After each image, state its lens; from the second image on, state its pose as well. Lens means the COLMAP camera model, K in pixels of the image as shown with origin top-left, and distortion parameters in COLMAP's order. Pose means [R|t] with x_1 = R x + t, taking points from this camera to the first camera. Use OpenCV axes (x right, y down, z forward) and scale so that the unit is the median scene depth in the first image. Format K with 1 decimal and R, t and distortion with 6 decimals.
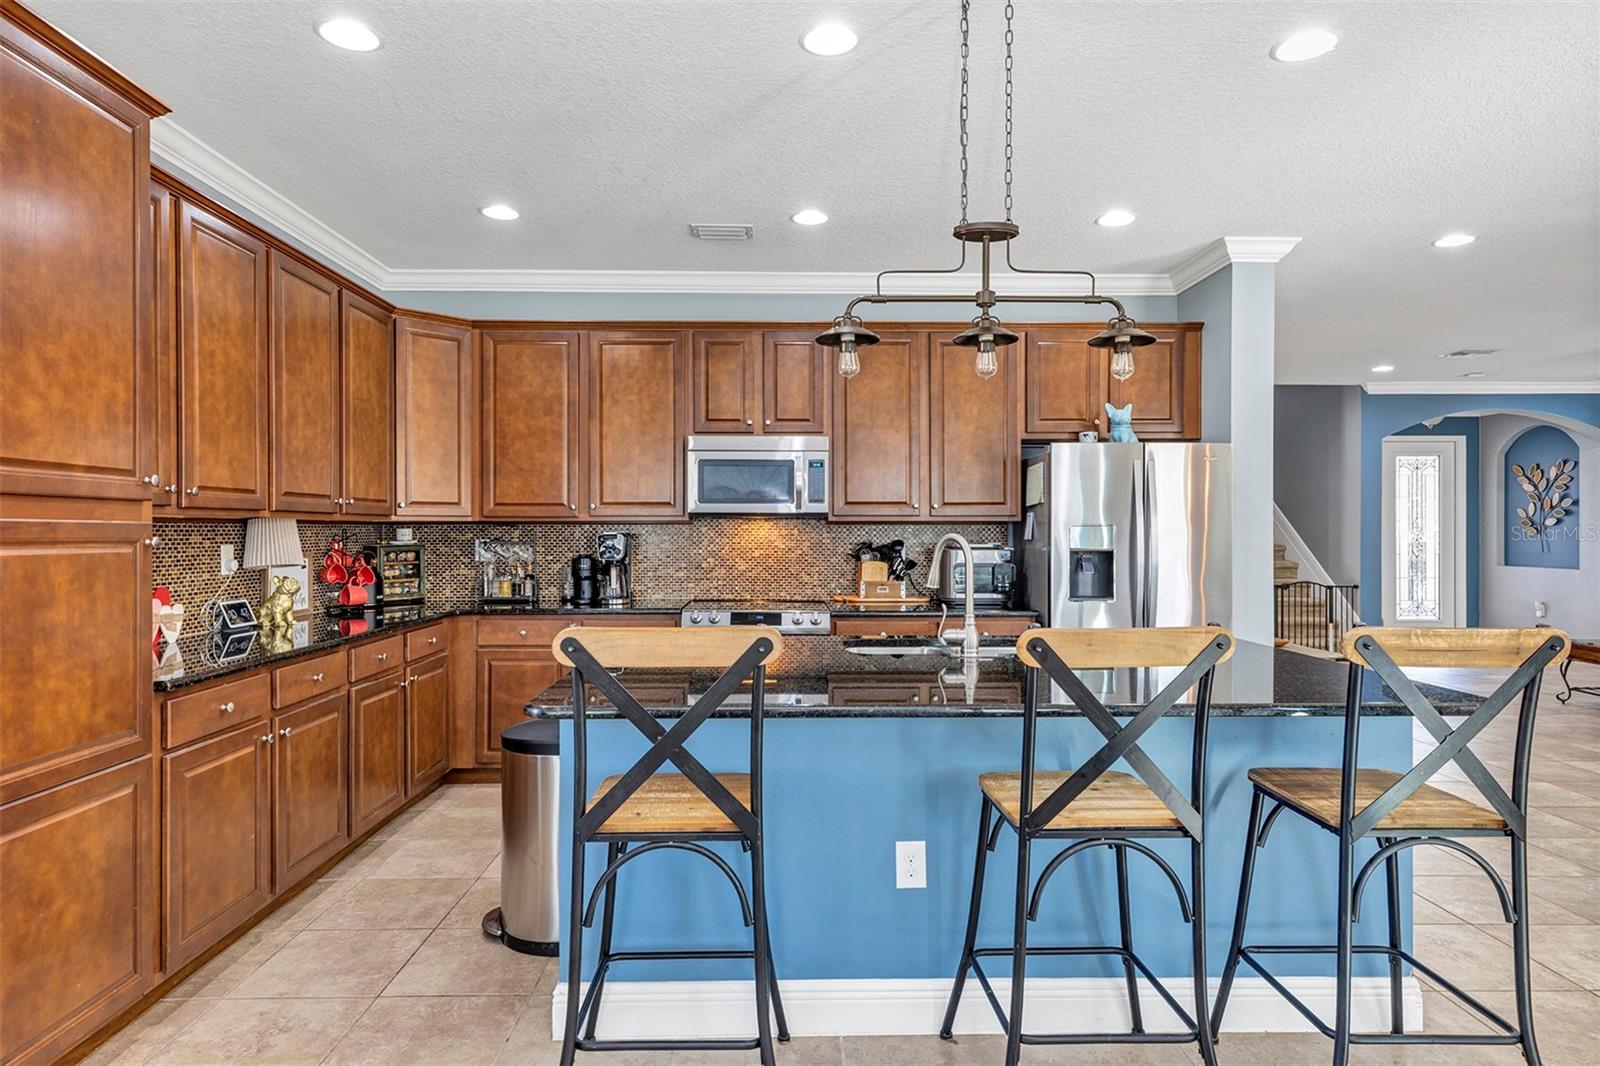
lens RADIAL K [[912.2, 0, 794.9], [0, 912.2, 528.3], [0, 0, 1]] dist [0.018501, 0.002511]
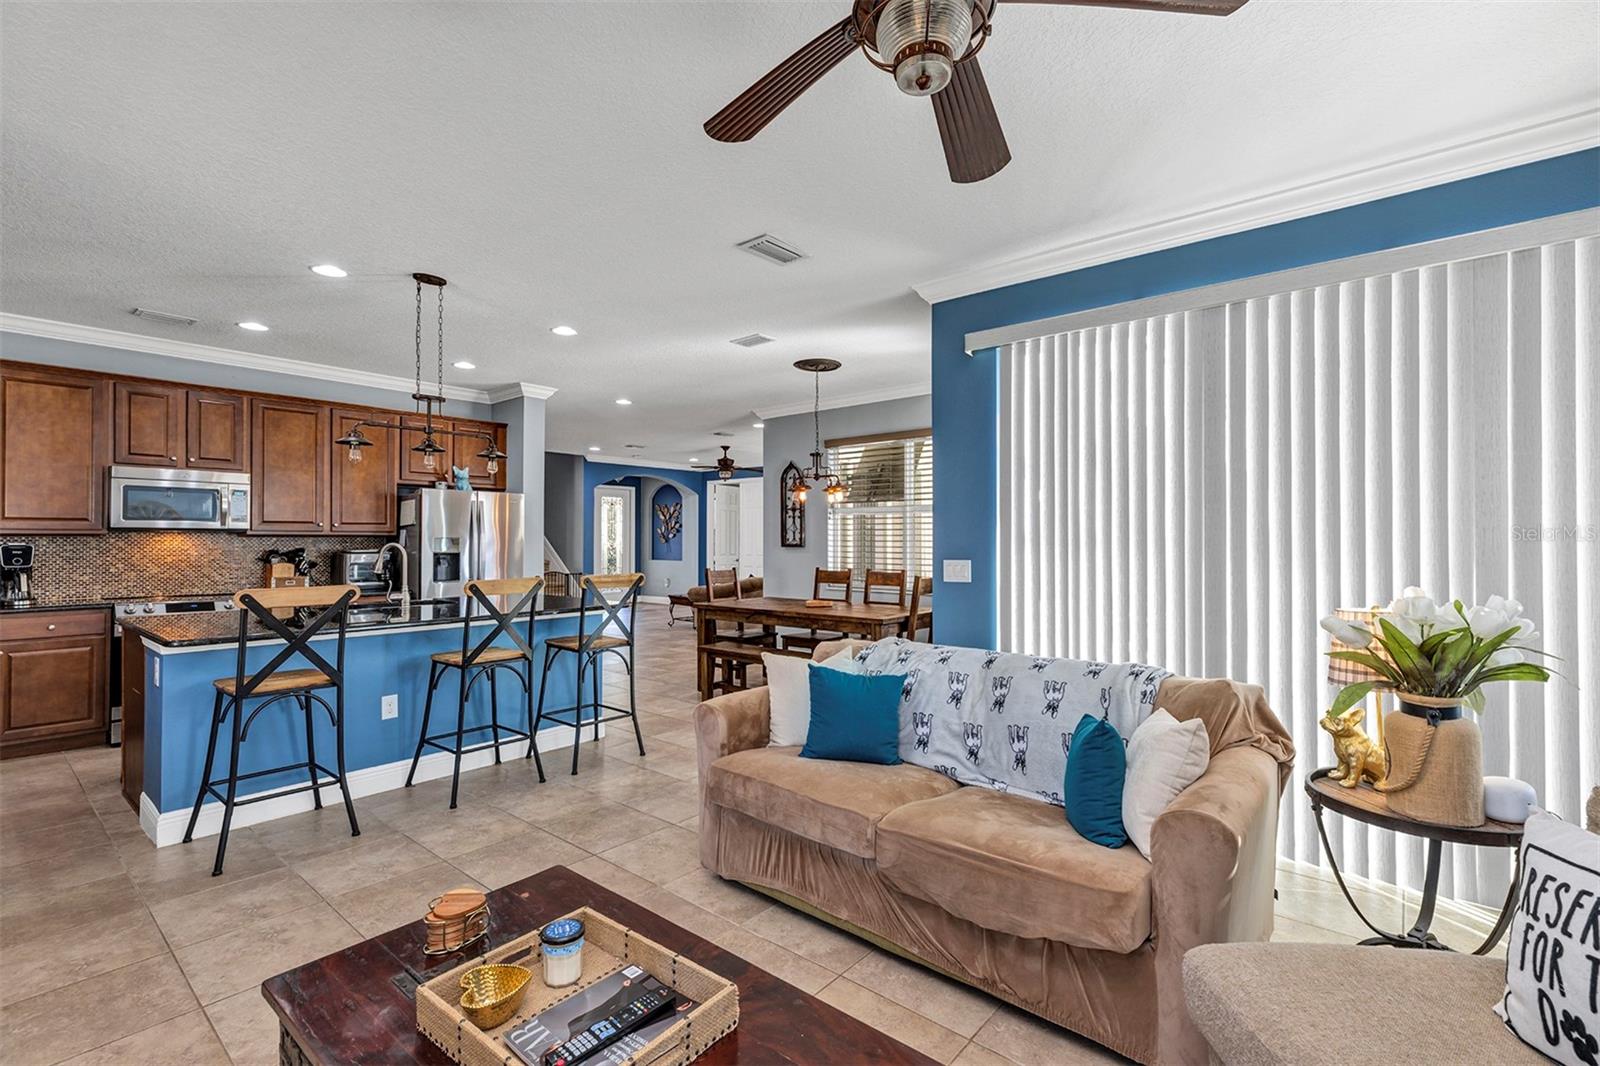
lens RADIAL K [[721.3, 0, 784.4], [0, 721.3, 532.6], [0, 0, 1]] dist [0.011629, -0.000205]
pose [[0.678461, 0.007534, 0.734598, -0.226591], [-0.001661, 0.999961, -0.008721, -0.002318], [-0.734635, 0.004697, 0.678447, -0.358887]]
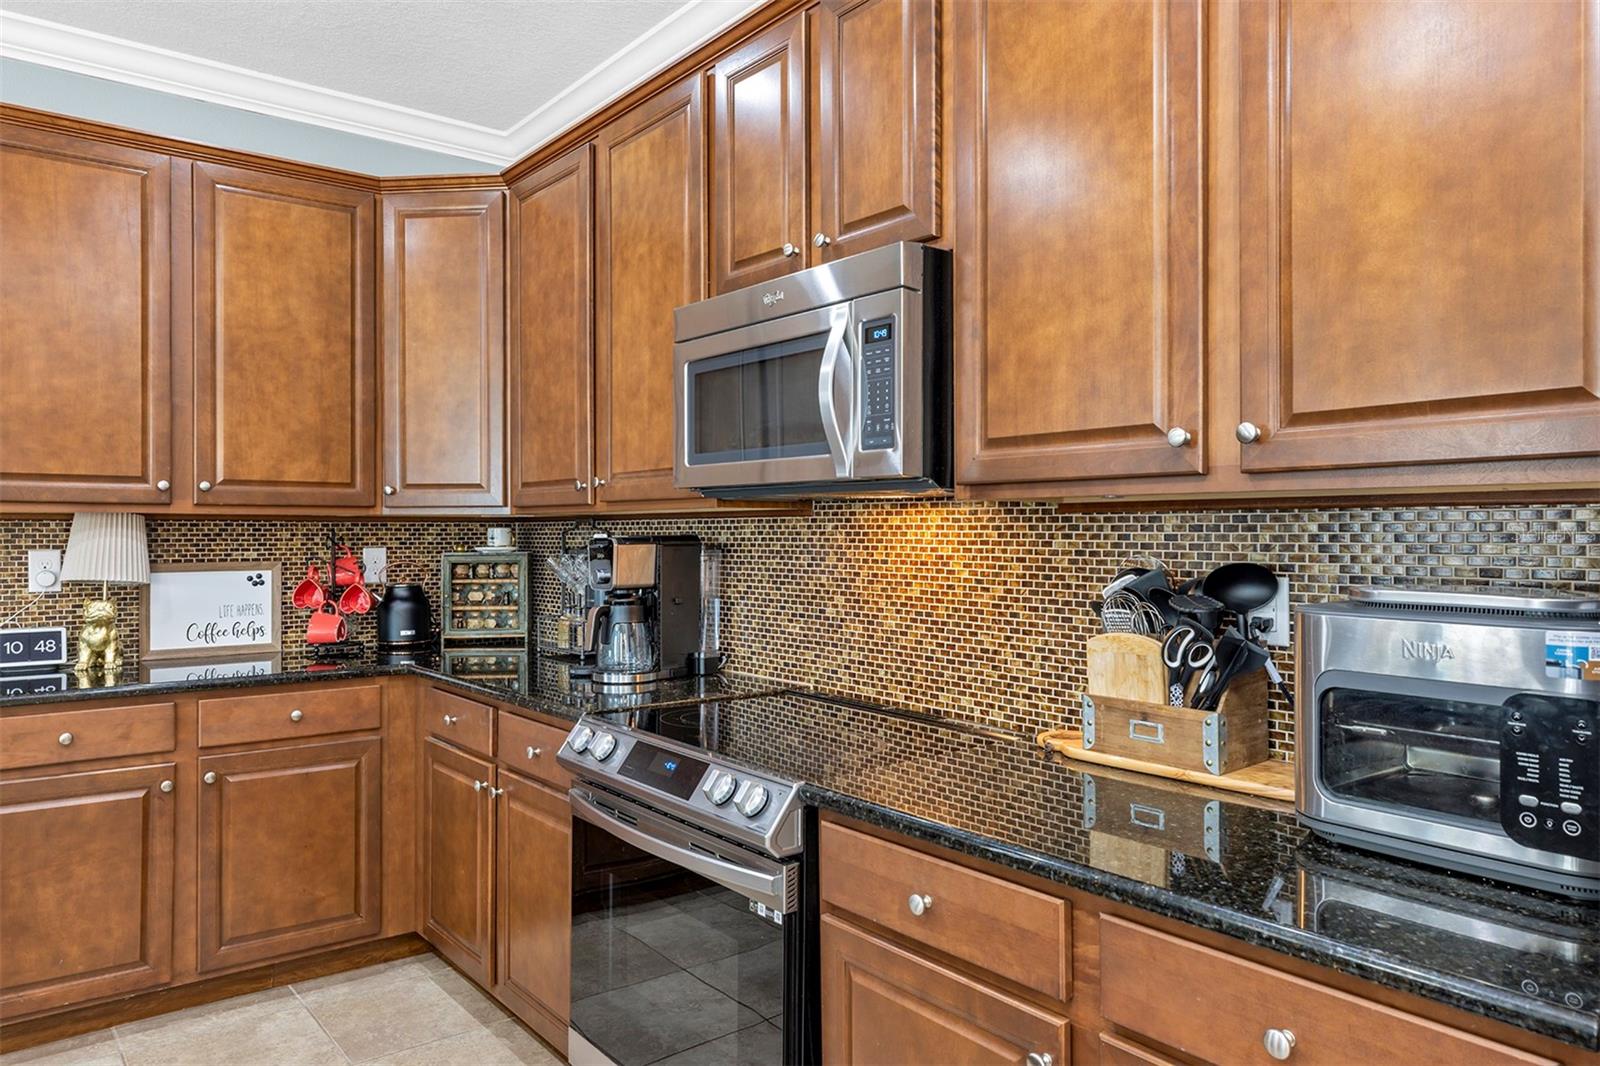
lens RADIAL K [[1088.0, 0, 791.4], [0, 1088.0, 531.7], [0, 0, 1]] dist [0.018961, 0.001001]
pose [[0.603359, -0.000252, -0.797470, 0.327130], [0.001305, 0.999999, 0.000671, 0.002837], [0.797468, -0.001446, 0.603359, 0.741809]]
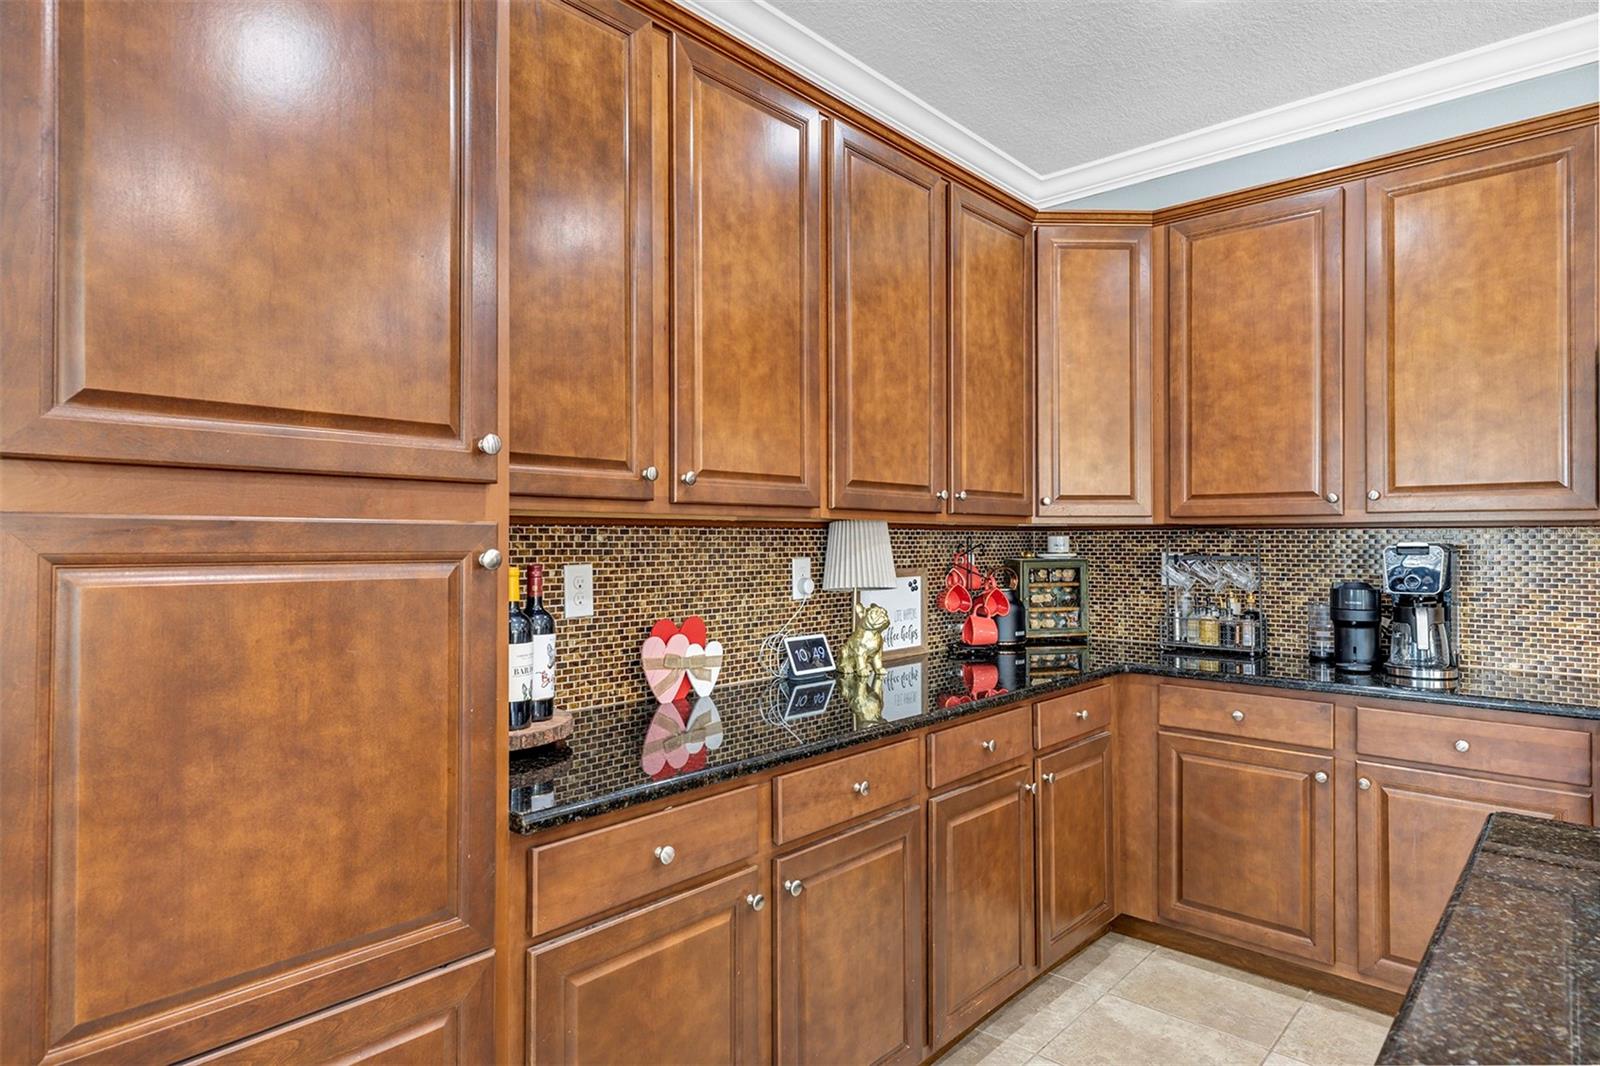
lens RADIAL K [[912.2, 0, 791.9], [0, 912.2, 530.1], [0, 0, 1]] dist [0.018501, 0.002511]
pose [[0.729623, -0.005679, -0.683826, -0.100831], [0.000553, 0.999970, -0.007715, 0.001149], [0.683850, 0.005251, 0.729604, 0.365612]]
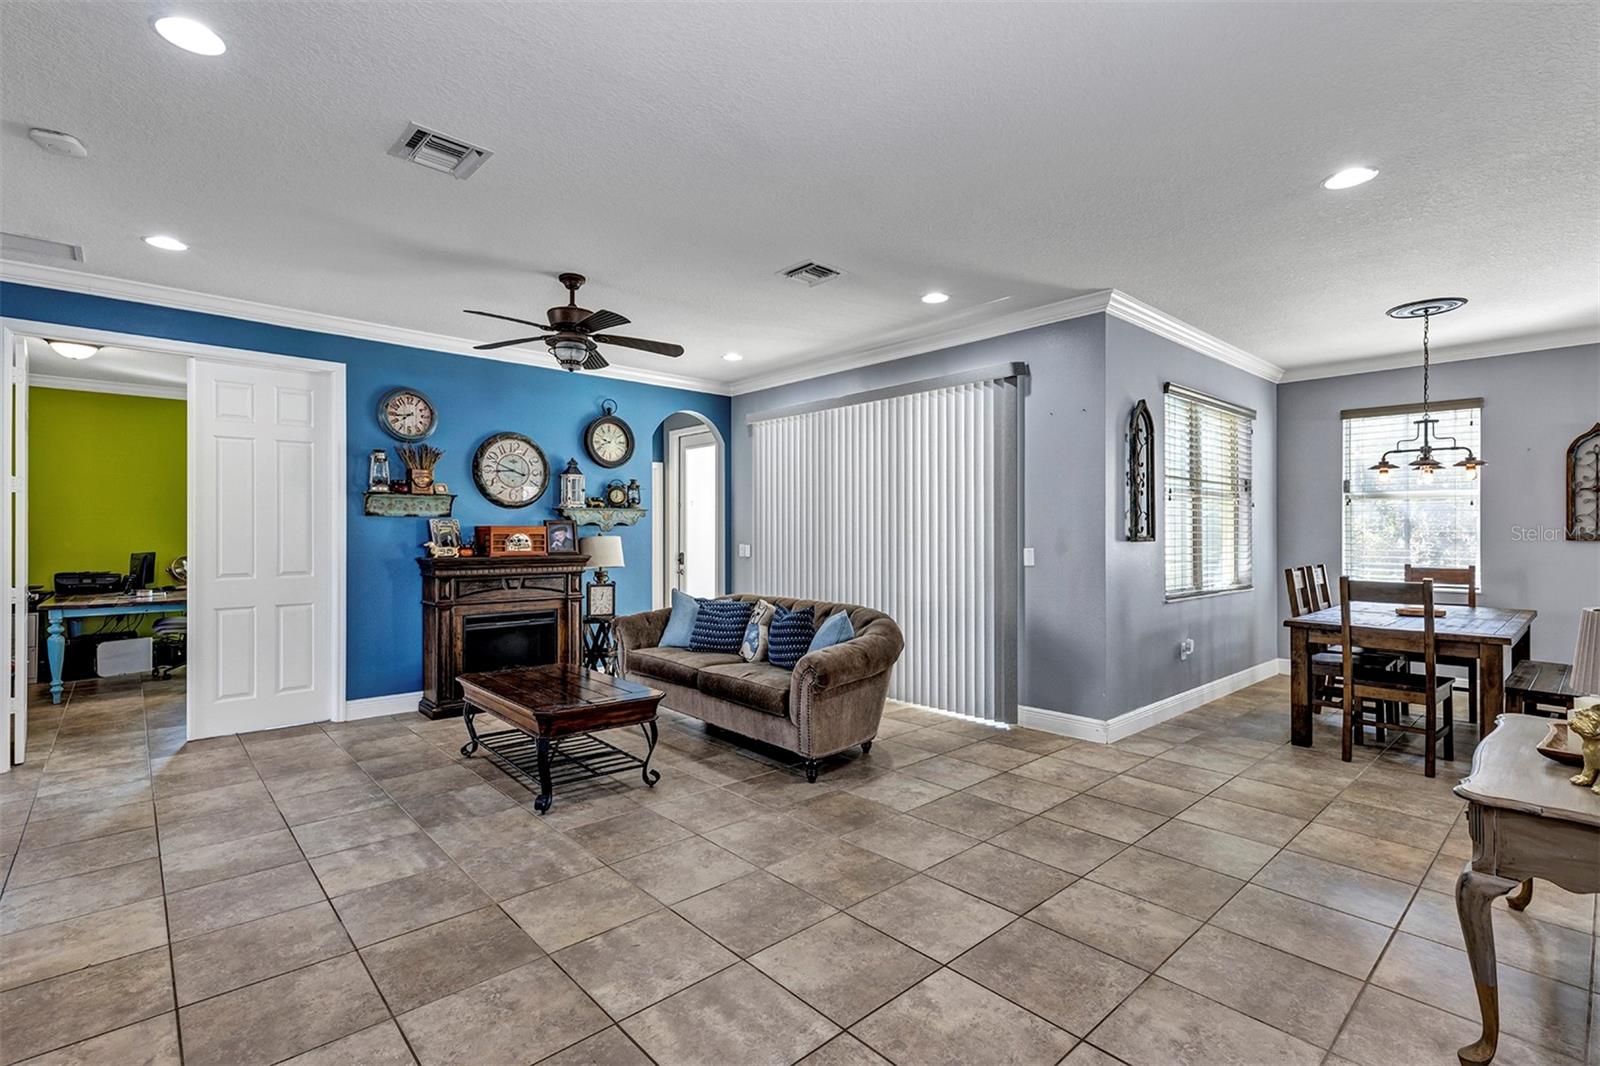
lens RADIAL K [[721.3, 0, 763.9], [0, 721.3, 530.1], [0, 0, 1]] dist [0.011629, -0.000205]
pose [[-0.651703, 0.001537, 0.758473, 0.560756], [-0.001350, 0.999994, -0.003186, 0.003123], [-0.758473, -0.003100, -0.651697, 1.801209]]
